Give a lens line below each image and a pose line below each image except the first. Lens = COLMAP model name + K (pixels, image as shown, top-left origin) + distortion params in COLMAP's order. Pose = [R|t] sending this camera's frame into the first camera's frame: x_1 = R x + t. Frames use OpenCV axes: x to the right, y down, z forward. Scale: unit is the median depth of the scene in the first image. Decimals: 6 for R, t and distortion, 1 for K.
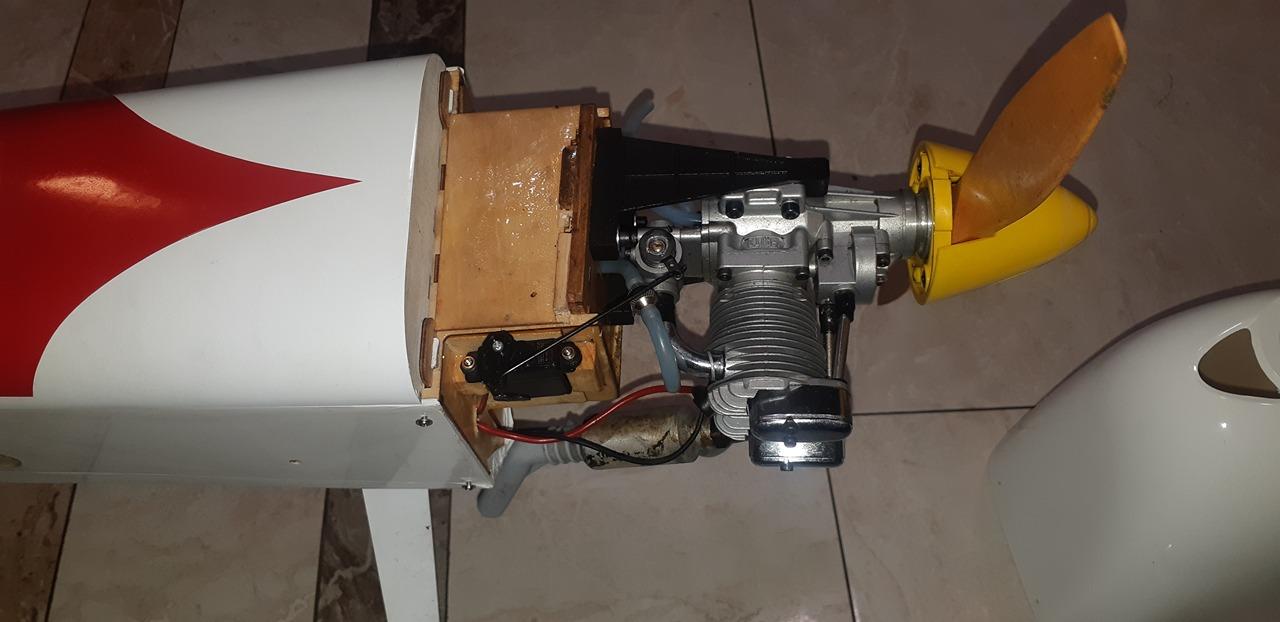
lens RADIAL K [[1010.4, 0, 640.0], [0, 1010.4, 311.0], [0, 0, 1]] dist [0.009408, -0.005016]
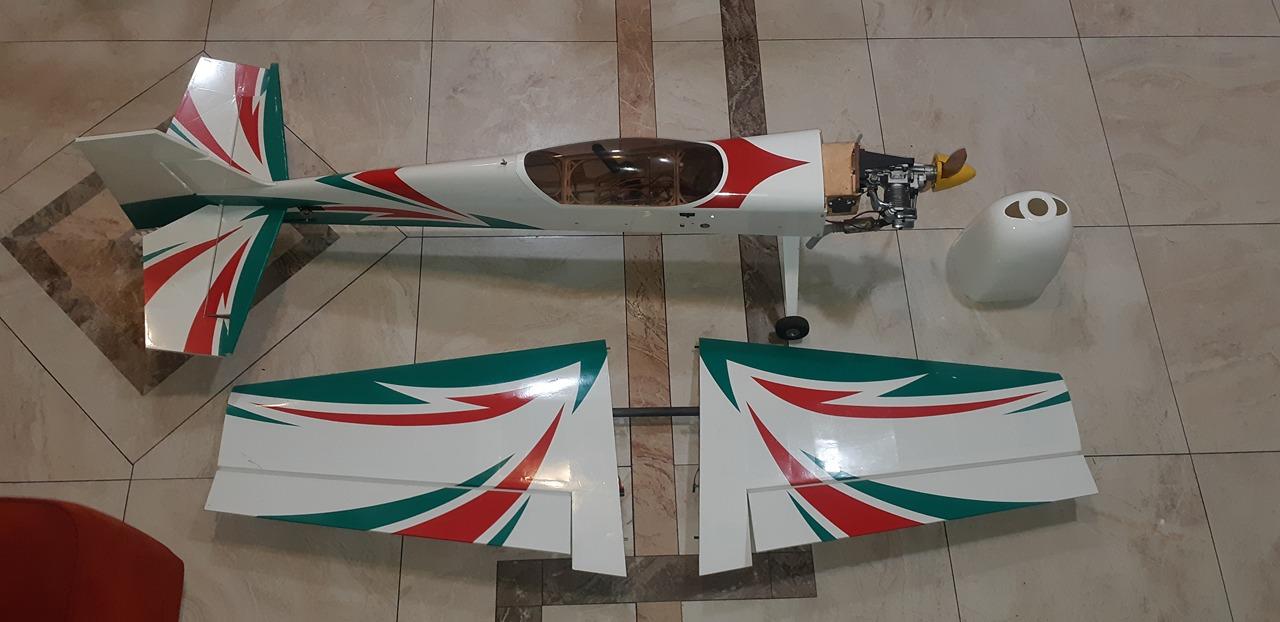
lens RADIAL K [[1010.4, 0, 640.0], [0, 1010.4, 311.0], [0, 0, 1]] dist [0.009408, -0.005016]
pose [[0.999770, 0.021369, 0.001783, -0.966281], [-0.021435, 0.993580, 0.111080, 0.045201], [0.000602, -0.111093, 0.993810, -3.335494]]
